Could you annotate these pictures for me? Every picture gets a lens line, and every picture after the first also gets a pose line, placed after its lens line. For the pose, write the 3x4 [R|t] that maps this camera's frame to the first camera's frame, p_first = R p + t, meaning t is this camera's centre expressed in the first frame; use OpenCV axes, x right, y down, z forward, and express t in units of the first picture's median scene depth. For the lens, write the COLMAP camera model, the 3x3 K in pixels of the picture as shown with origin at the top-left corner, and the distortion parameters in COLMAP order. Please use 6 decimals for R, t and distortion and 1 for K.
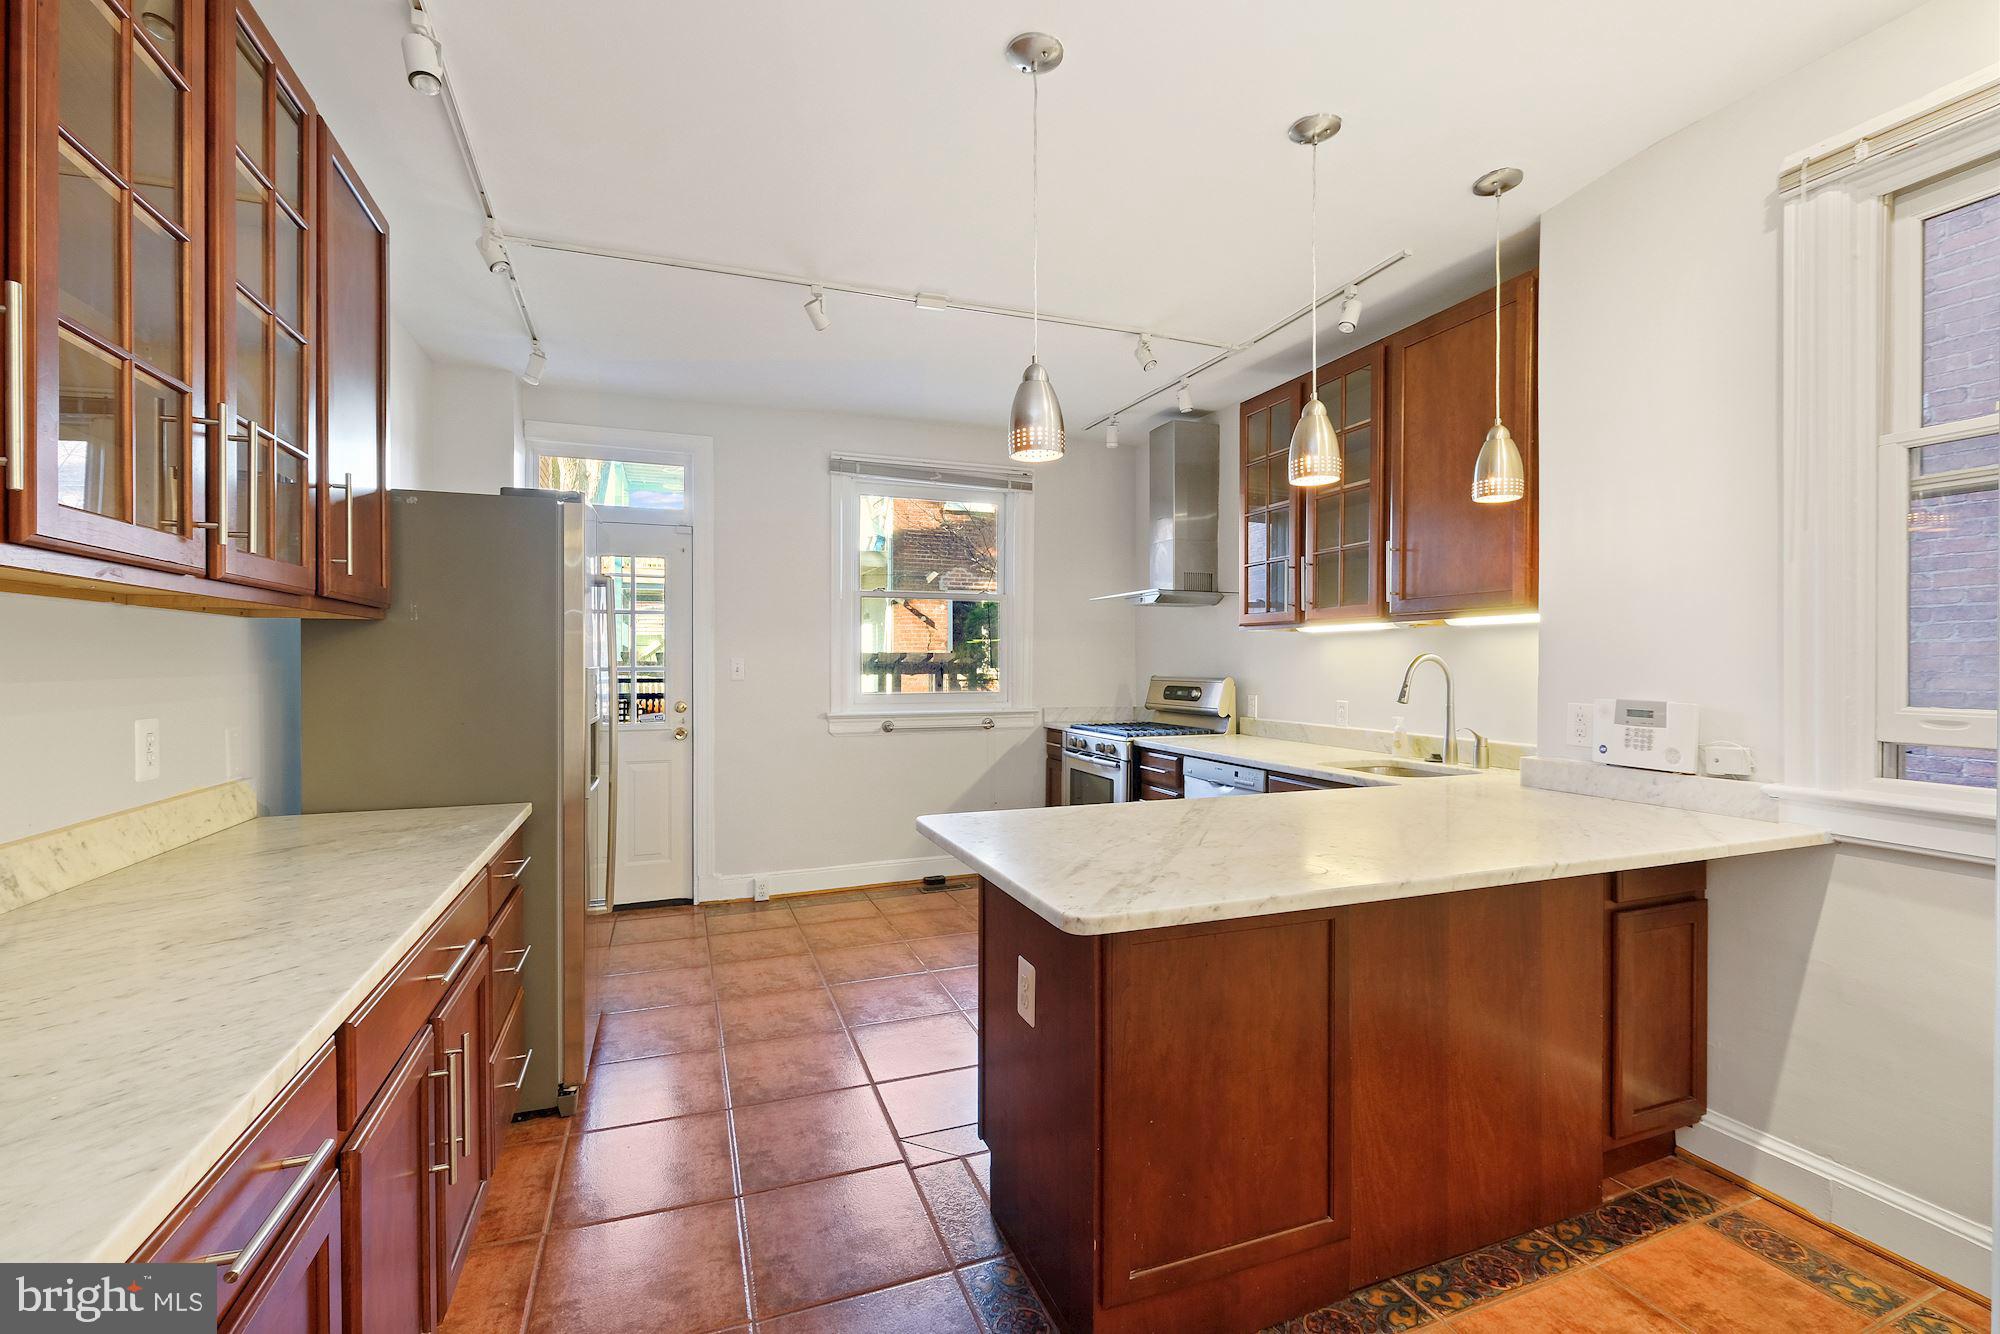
lens RADIAL K [[884.2, 0, 1008.0], [0, 884.2, 668.6], [0, 0, 1]] dist [0.000675, -0.001622]
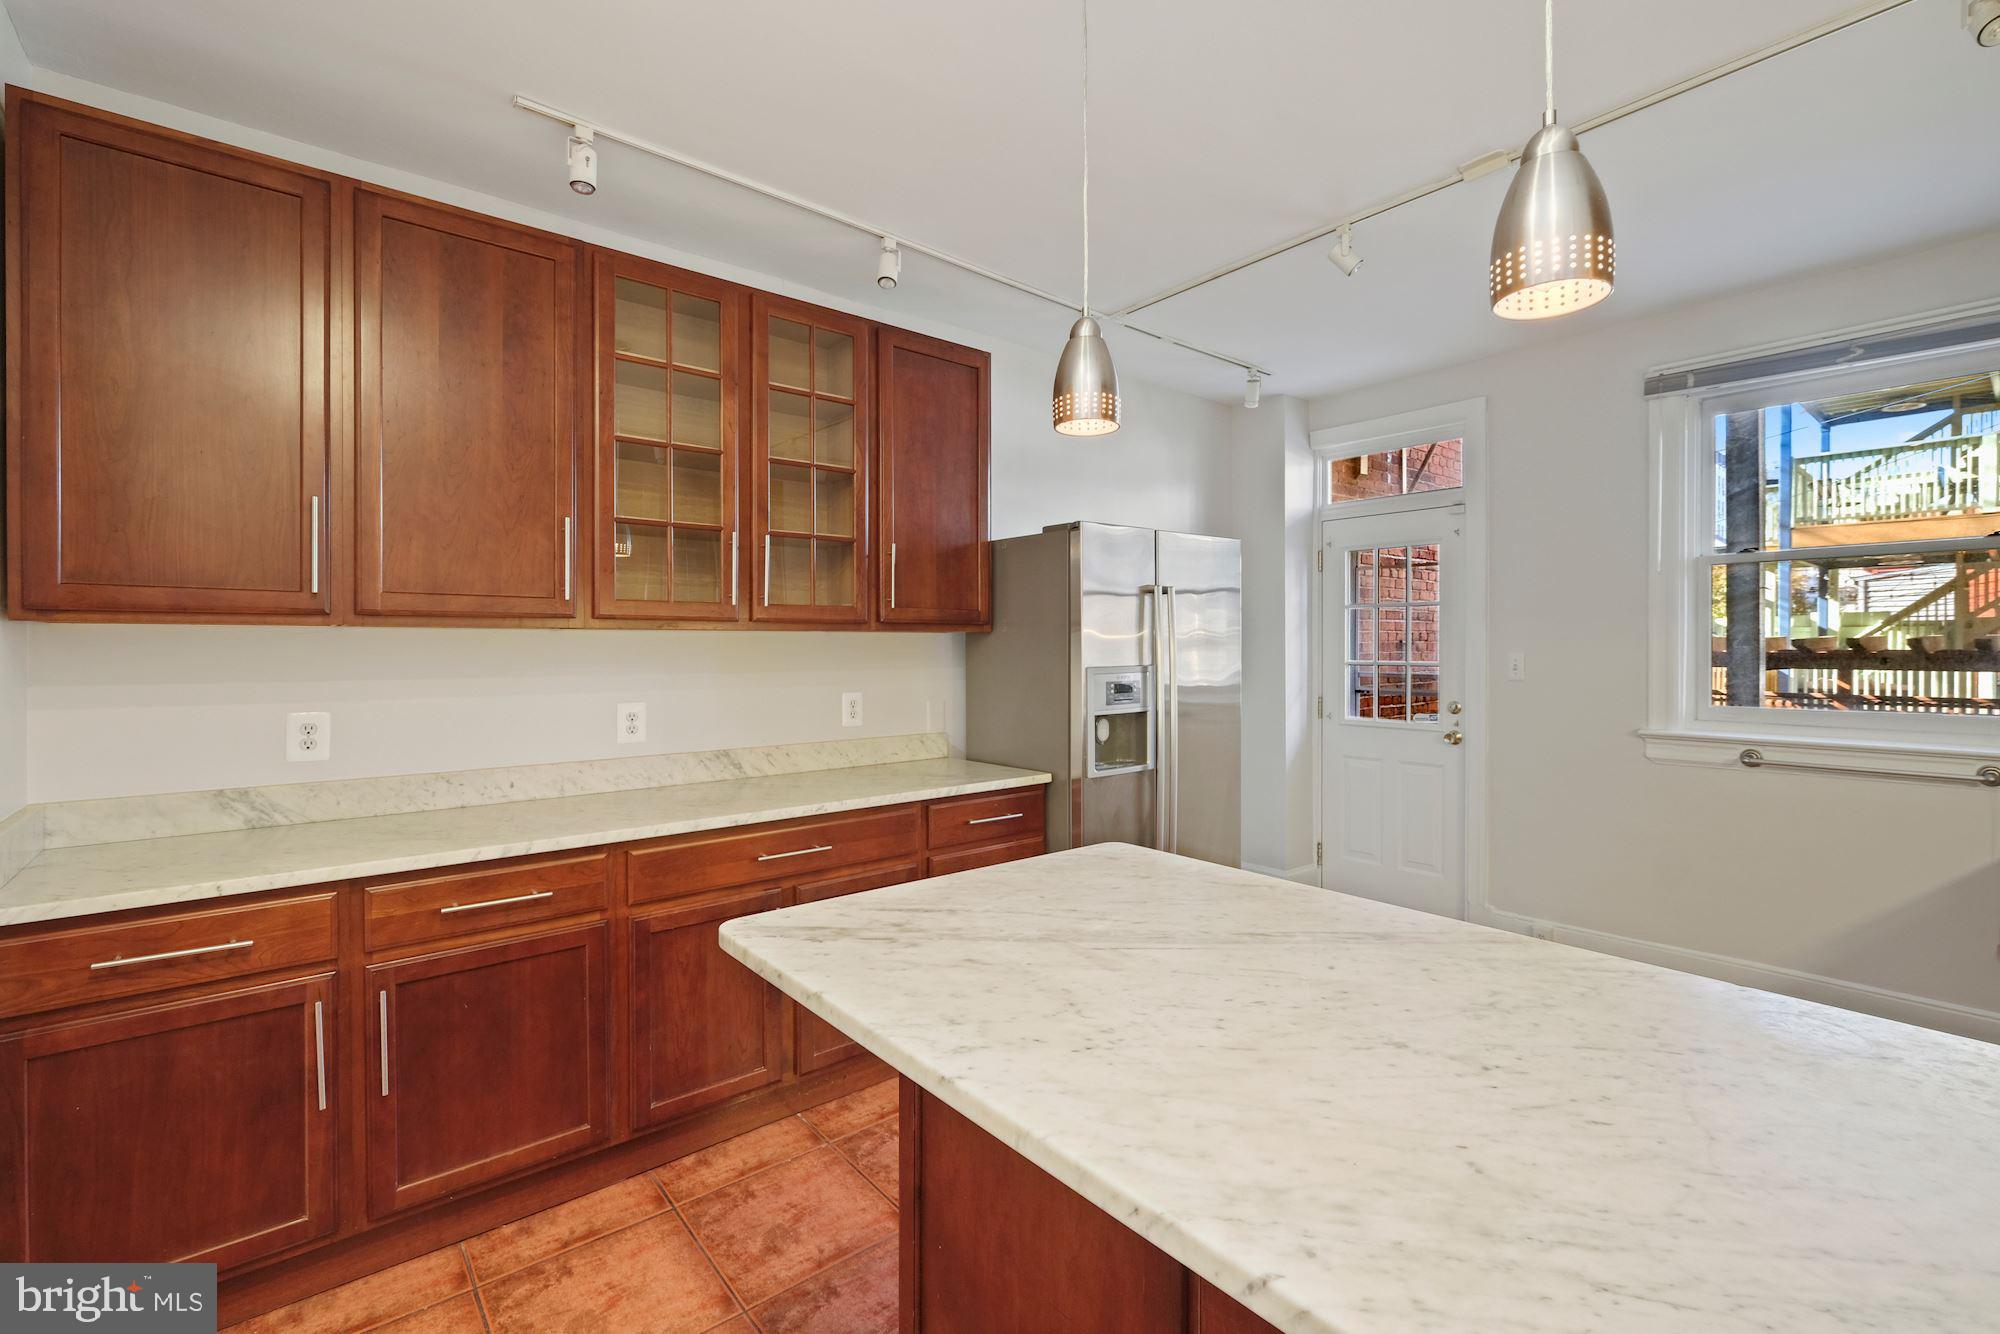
lens RADIAL K [[884.2, 0, 1001.6], [0, 884.2, 646.3], [0, 0, 1]] dist [0.000675, -0.001622]
pose [[0.312065, -0.002119, -0.950058, 0.856565], [-0.005474, 0.999977, -0.004028, -0.032659], [0.950045, 0.006458, 0.312046, 0.723392]]
